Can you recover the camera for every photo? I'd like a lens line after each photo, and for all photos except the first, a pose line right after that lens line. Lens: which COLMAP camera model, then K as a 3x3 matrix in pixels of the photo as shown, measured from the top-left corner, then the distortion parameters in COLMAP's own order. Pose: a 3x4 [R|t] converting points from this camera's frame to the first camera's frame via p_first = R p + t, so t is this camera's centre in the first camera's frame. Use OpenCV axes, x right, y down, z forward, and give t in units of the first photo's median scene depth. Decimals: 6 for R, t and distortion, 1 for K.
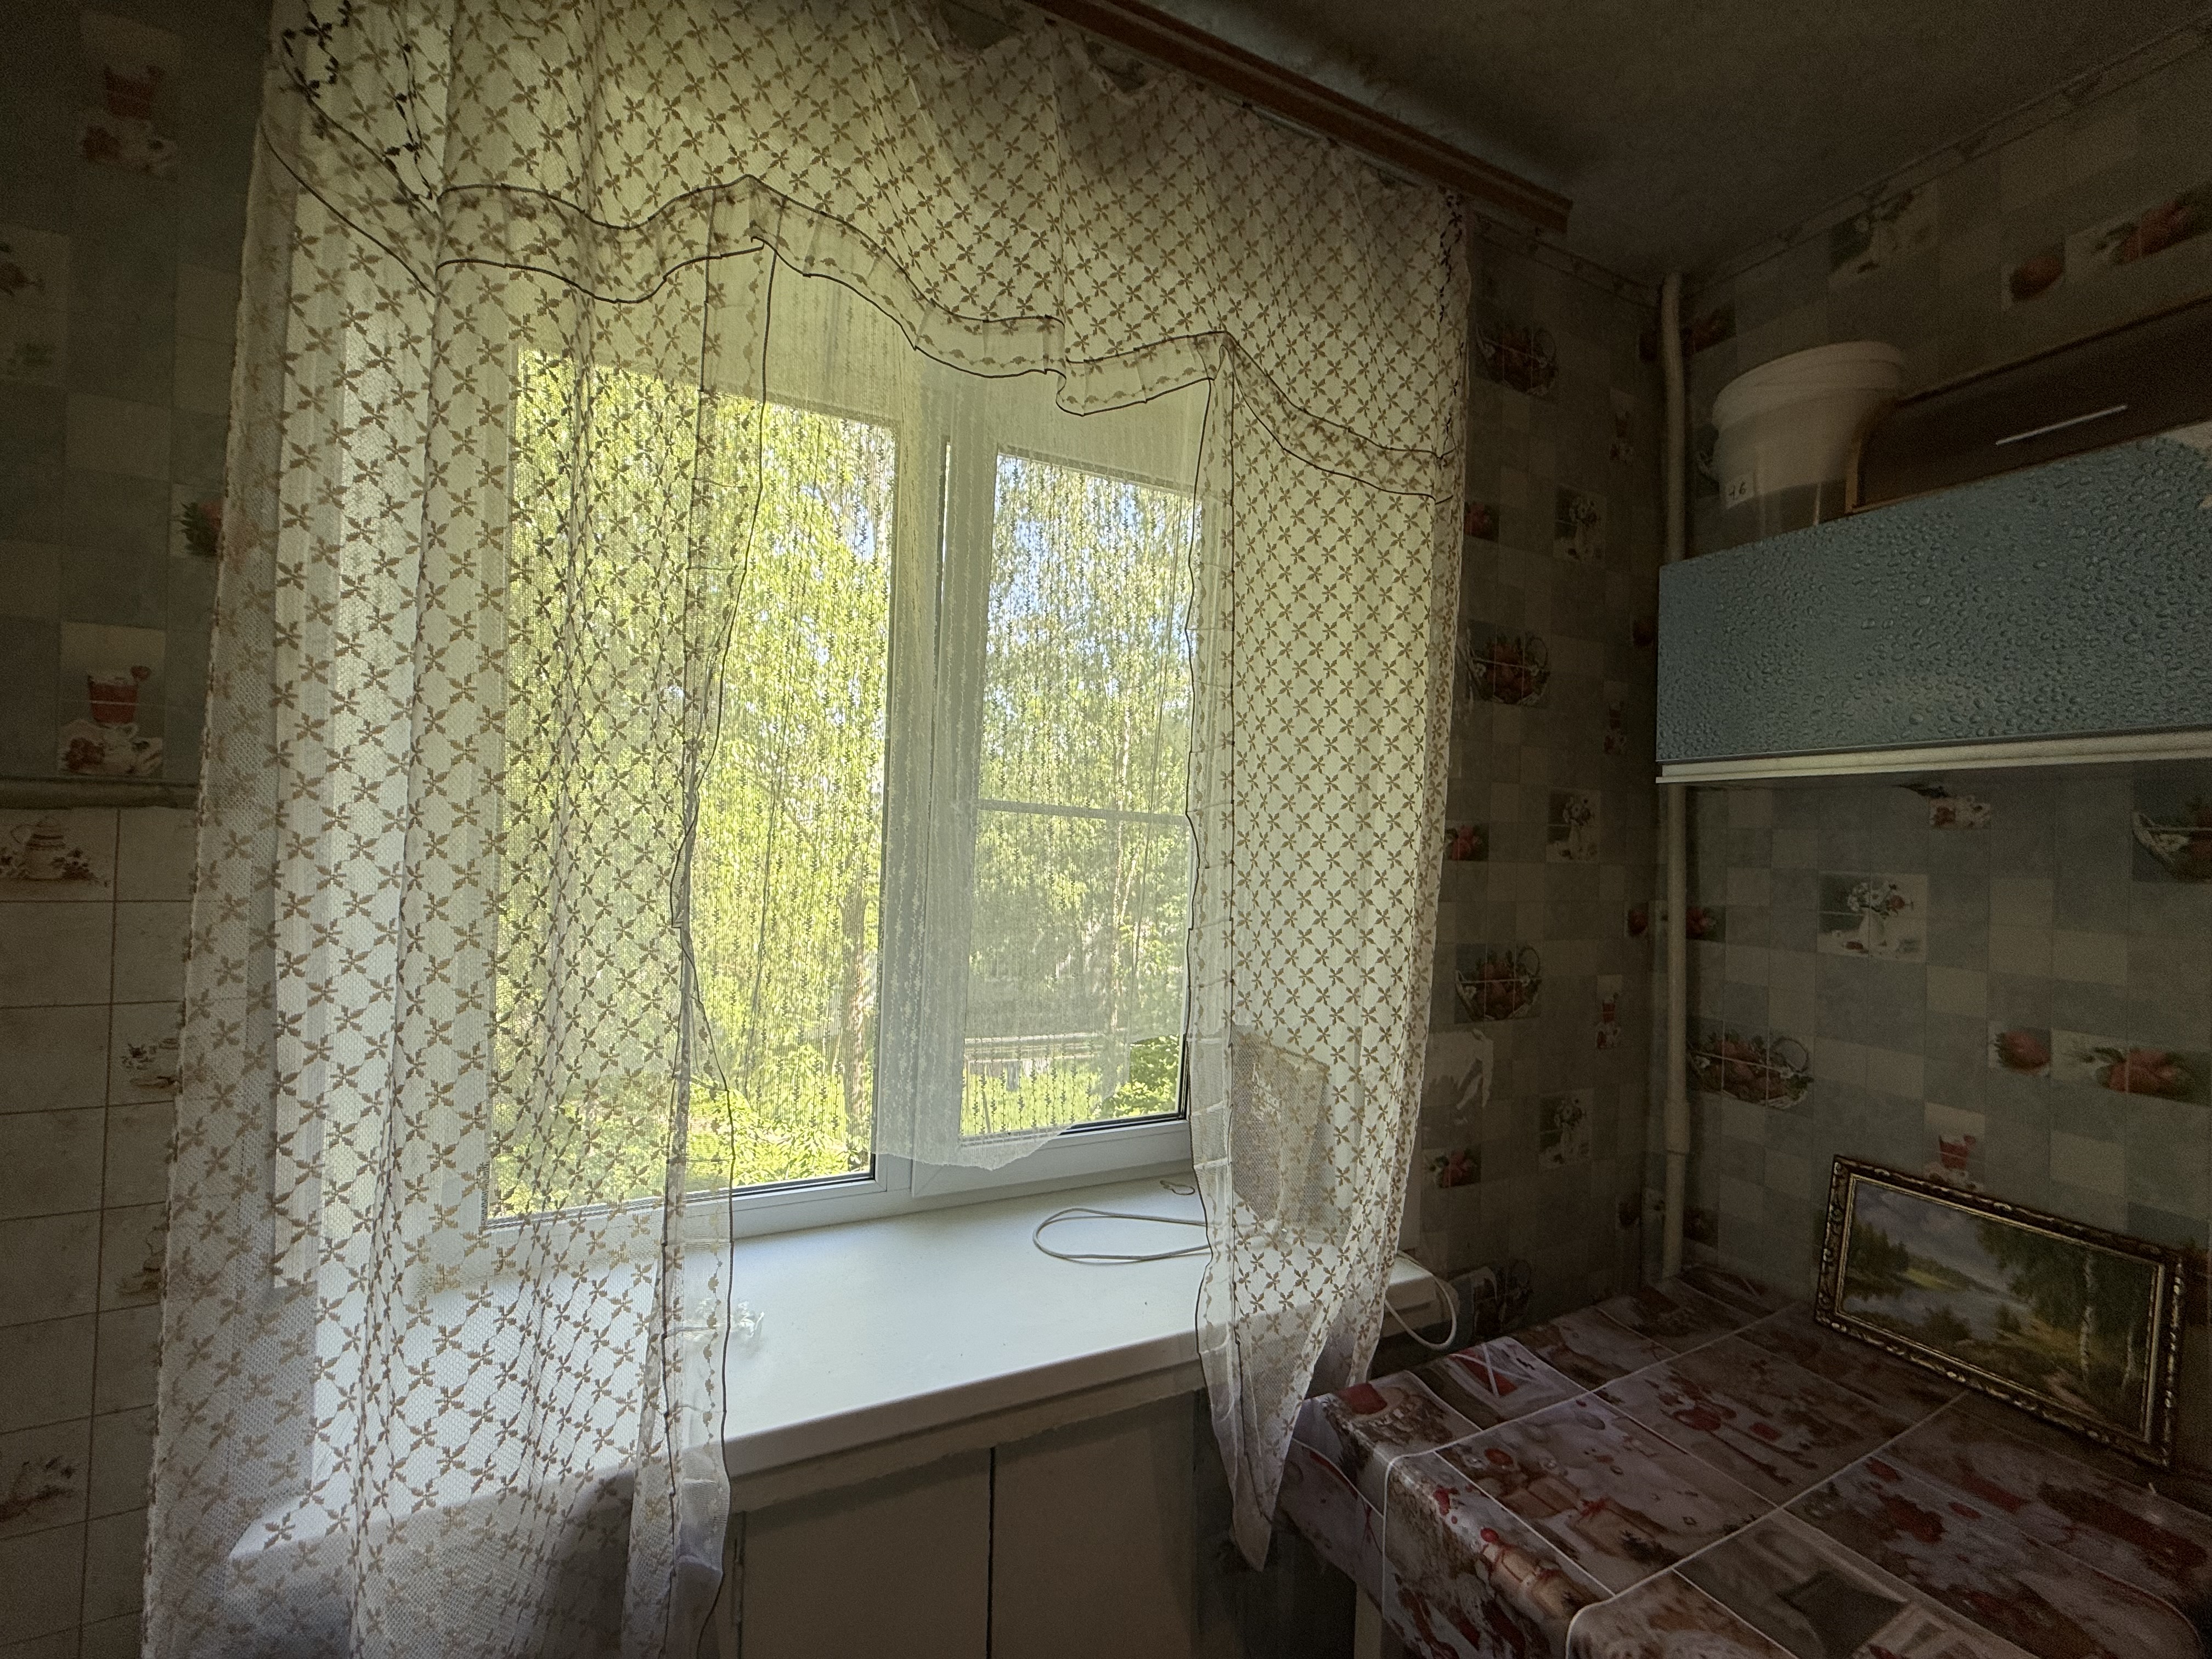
lens RADIAL K [[878.9, 0, 1102.5], [0, 878.9, 827.2], [0, 0, 1]] dist [0.001516, -0.000080]
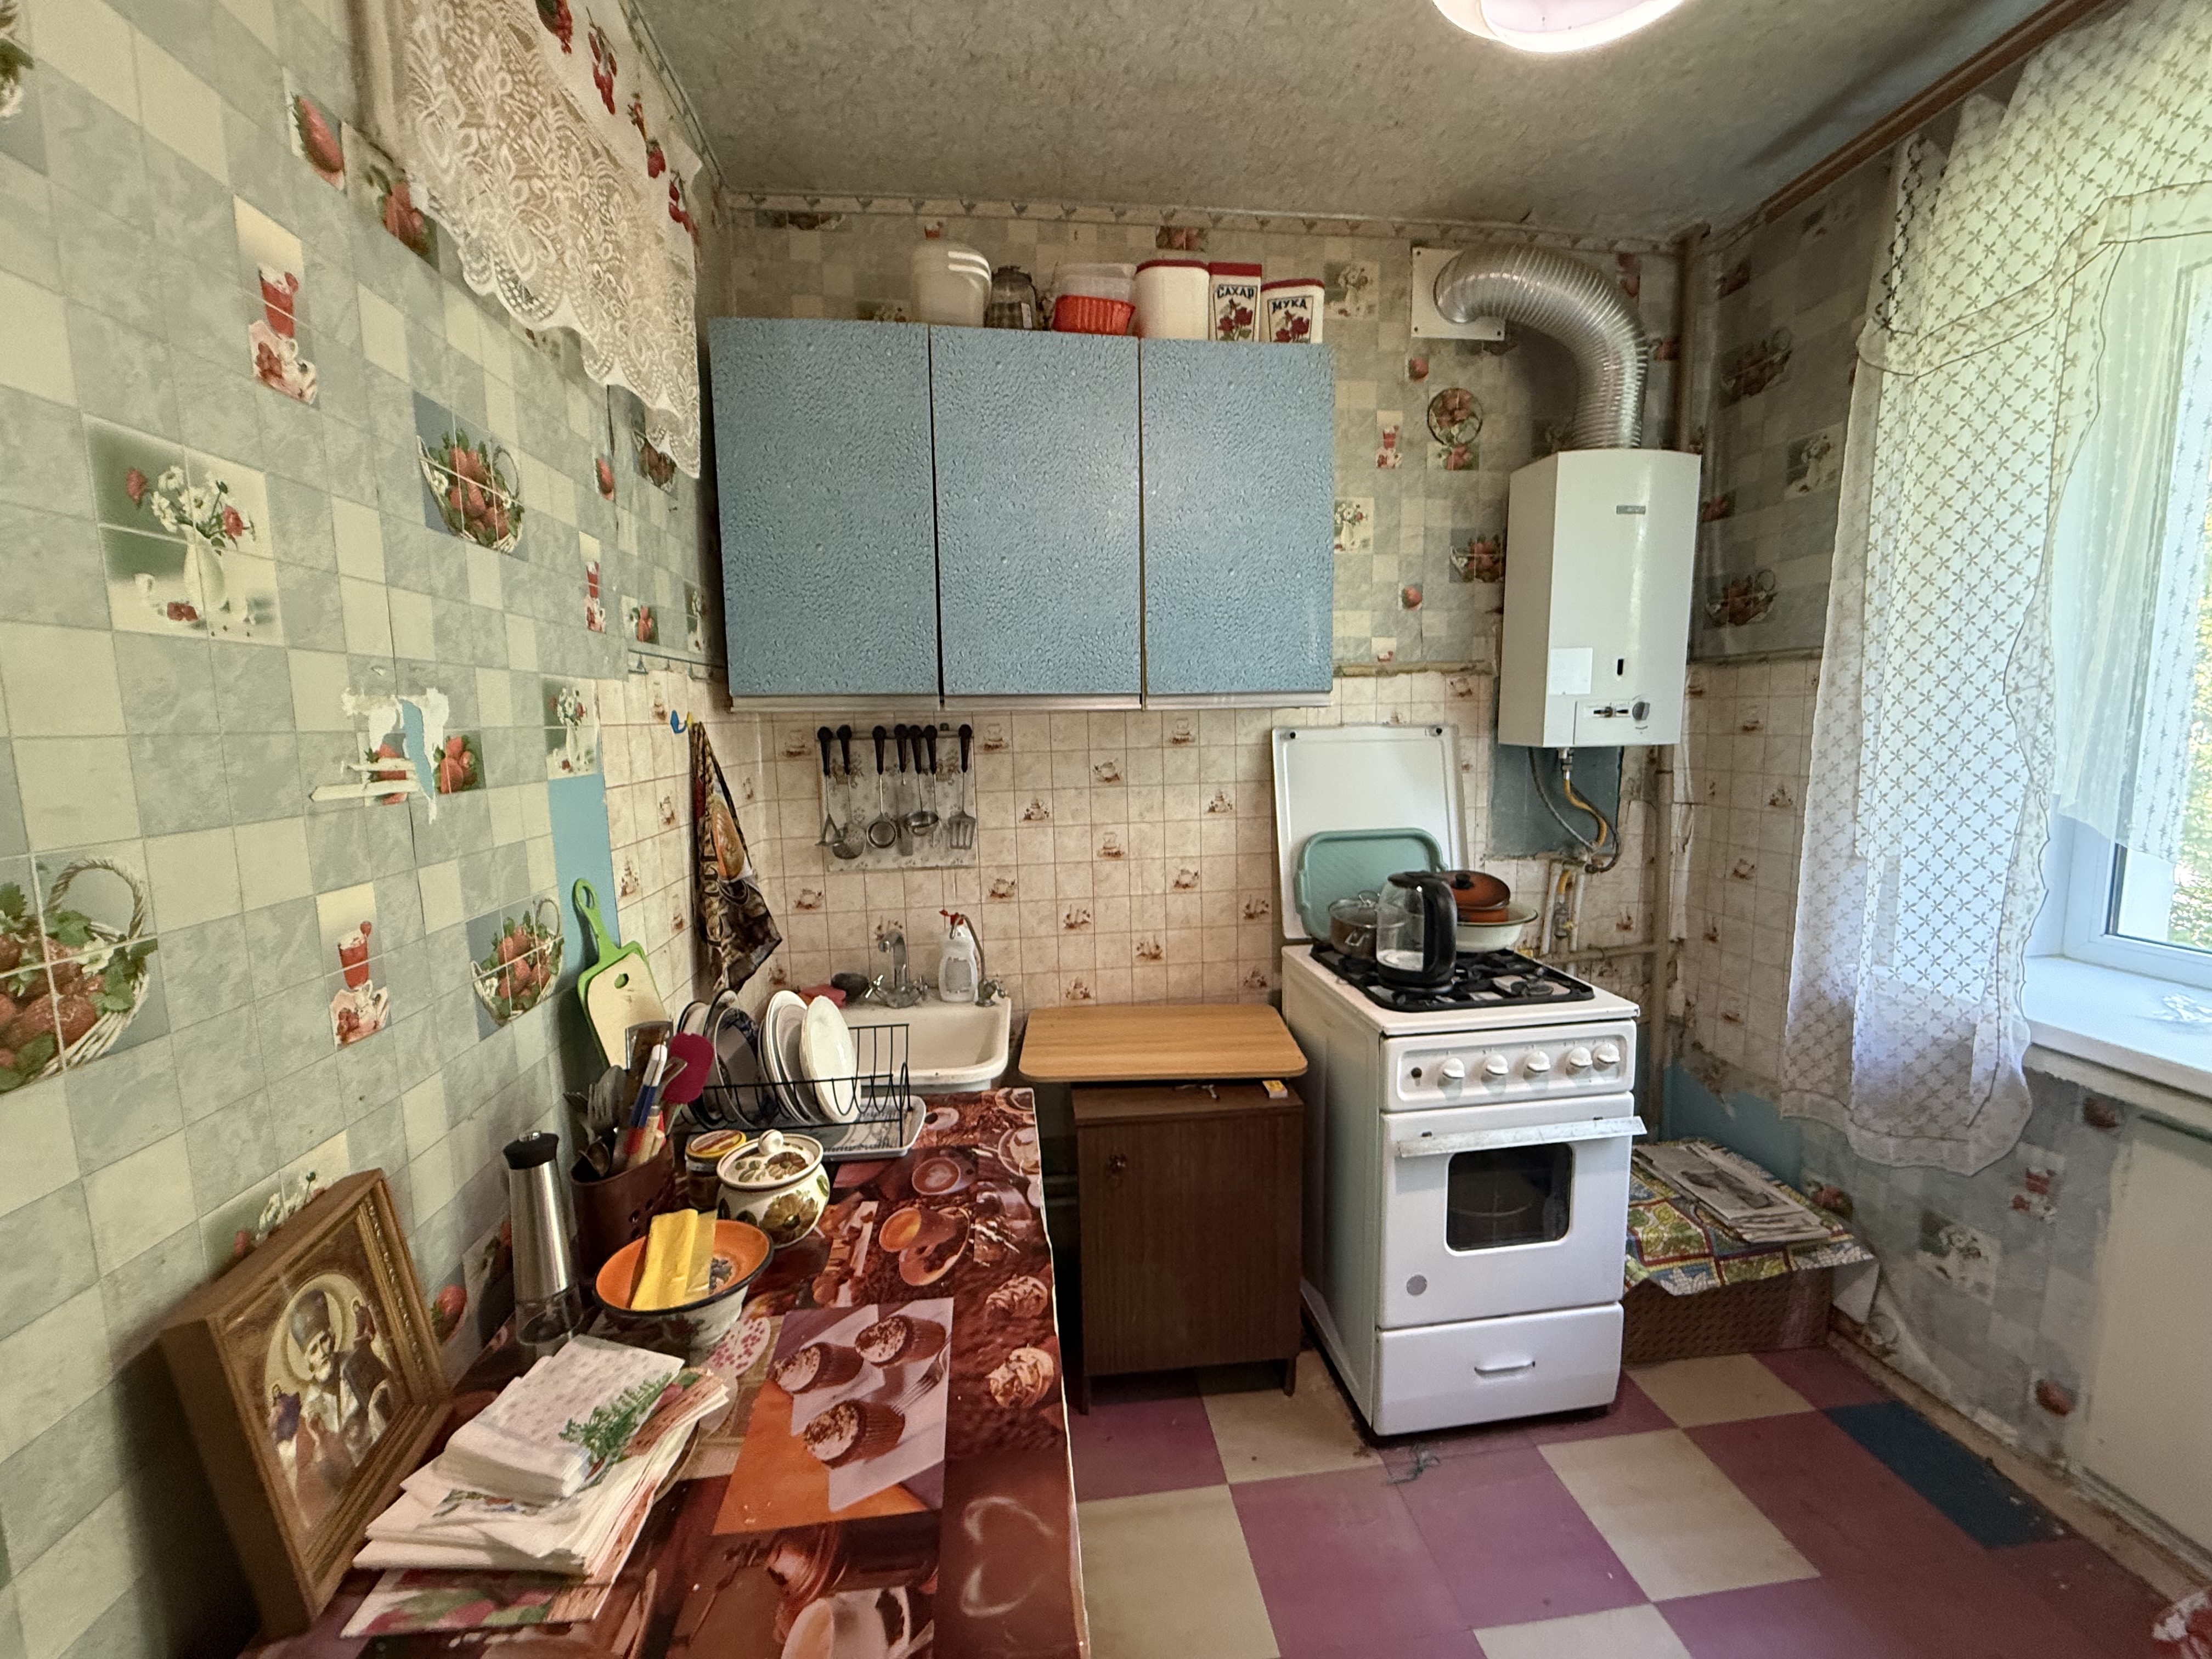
lens RADIAL K [[878.9, 0, 1103.3], [0, 878.9, 826.9], [0, 0, 1]] dist [0.001516, -0.000080]
pose [[-0.304723, 0.094506, -0.947741, 1.462989], [0.027299, 0.995523, 0.090494, 0.136912], [0.952050, 0.001703, -0.305939, -0.160704]]
